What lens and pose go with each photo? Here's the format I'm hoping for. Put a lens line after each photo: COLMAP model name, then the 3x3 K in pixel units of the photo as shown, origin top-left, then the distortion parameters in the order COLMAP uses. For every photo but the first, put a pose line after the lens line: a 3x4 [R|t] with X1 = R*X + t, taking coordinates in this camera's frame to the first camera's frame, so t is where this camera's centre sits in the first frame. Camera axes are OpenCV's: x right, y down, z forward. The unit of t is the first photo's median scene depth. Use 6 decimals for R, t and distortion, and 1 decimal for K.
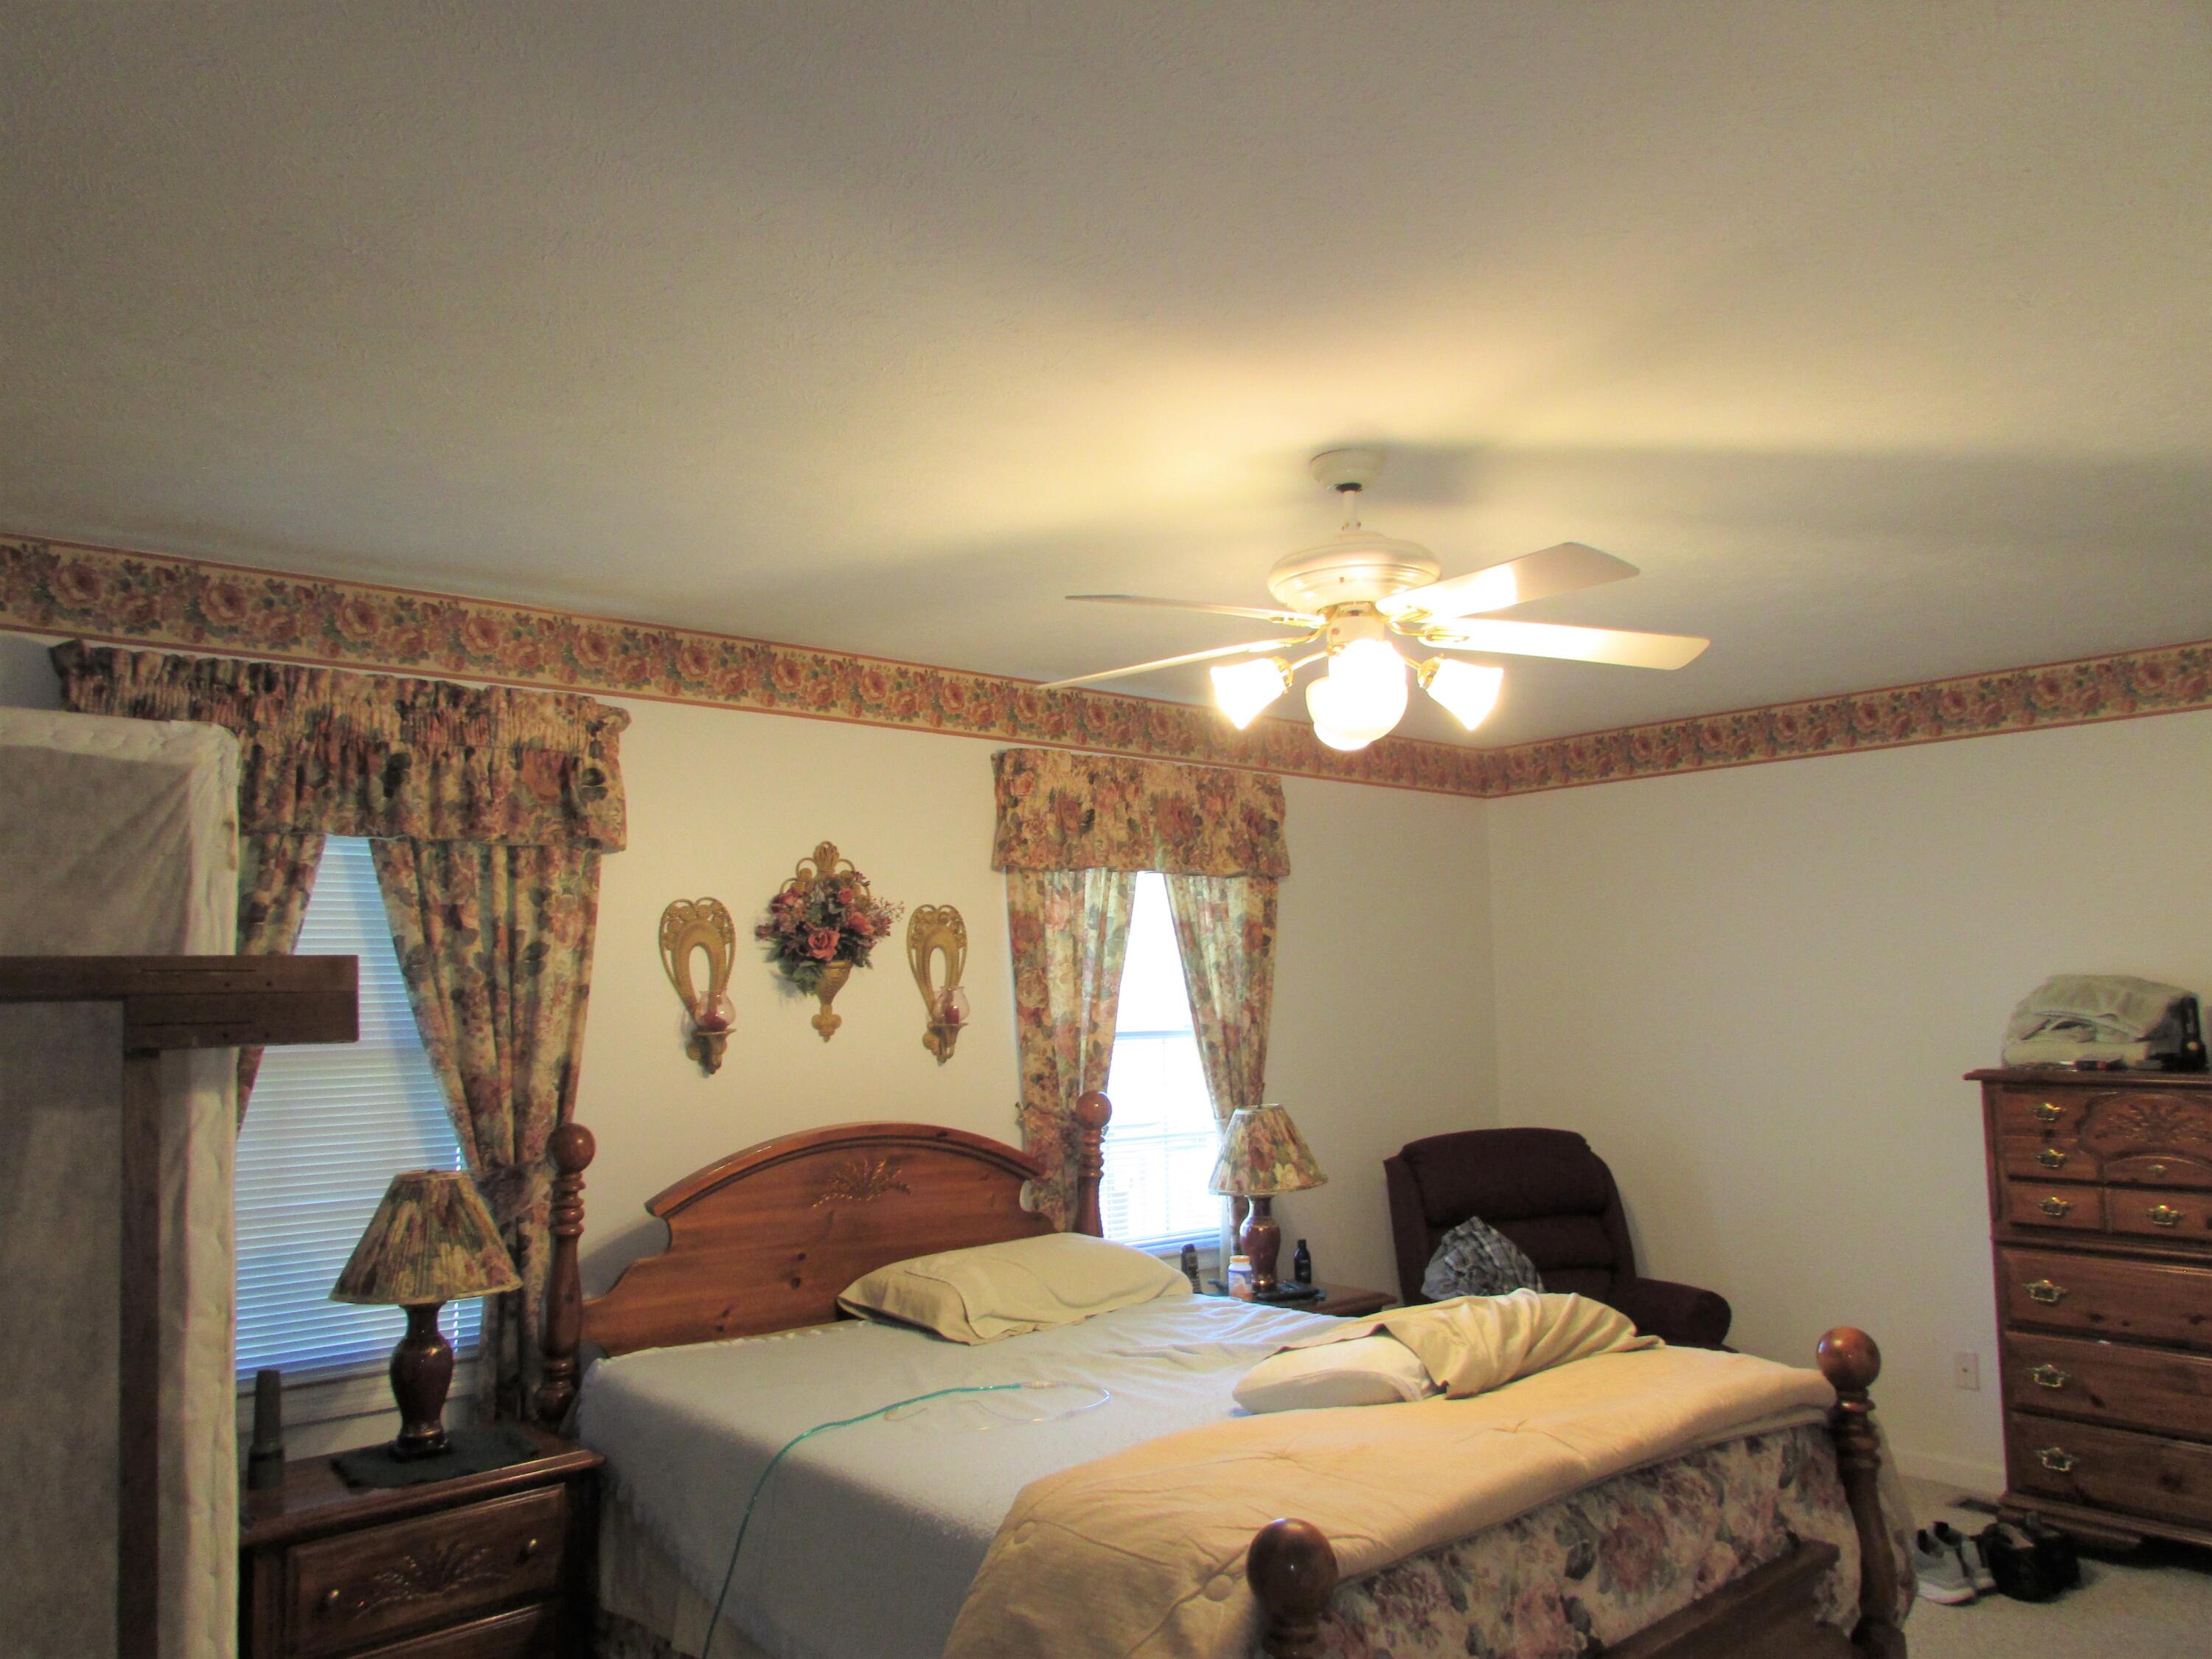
lens RADIAL K [[1578.4, 0, 1106.0], [0, 1578.4, 829.5], [0, 0, 1]] dist [-0.029874, 0.006877]
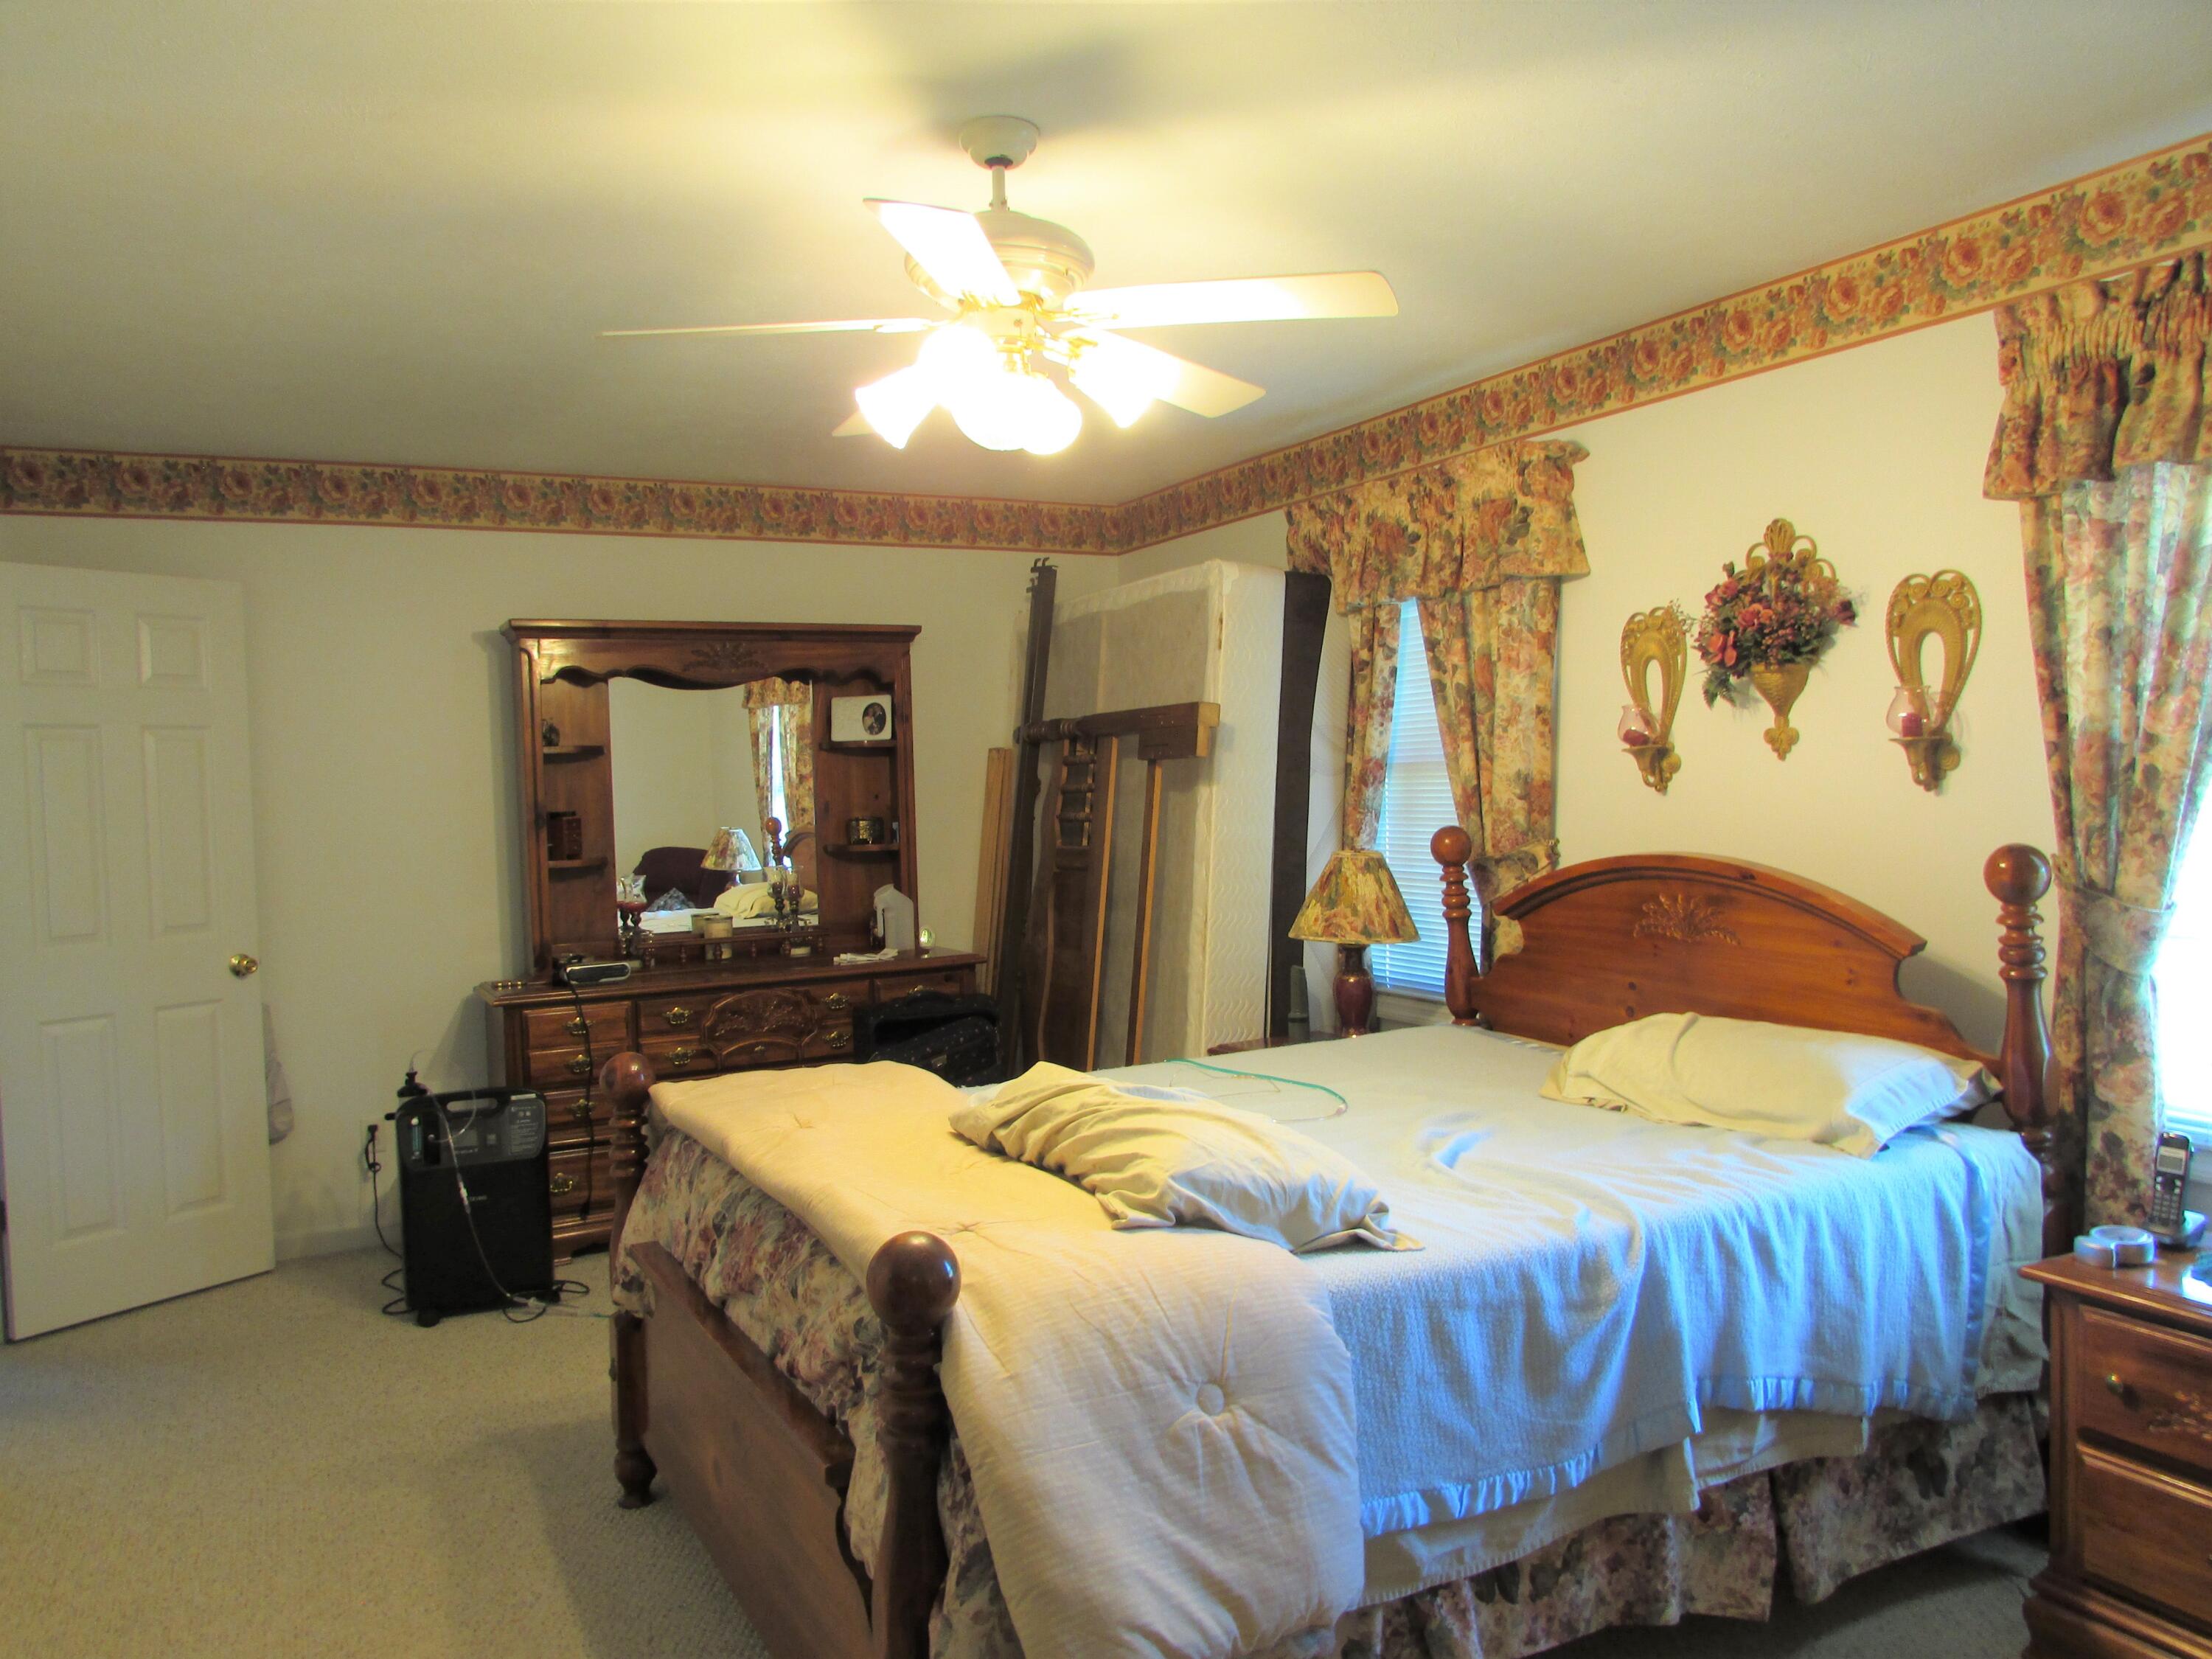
lens RADIAL K [[1578.4, 0, 1106.0], [0, 1578.4, 829.5], [0, 0, 1]] dist [-0.029874, 0.006877]
pose [[-0.216937, 0.060106, -0.974333, 0.714381], [0.134913, 0.990371, 0.031056, 0.096729], [0.966818, -0.124713, -0.222957, 0.831254]]
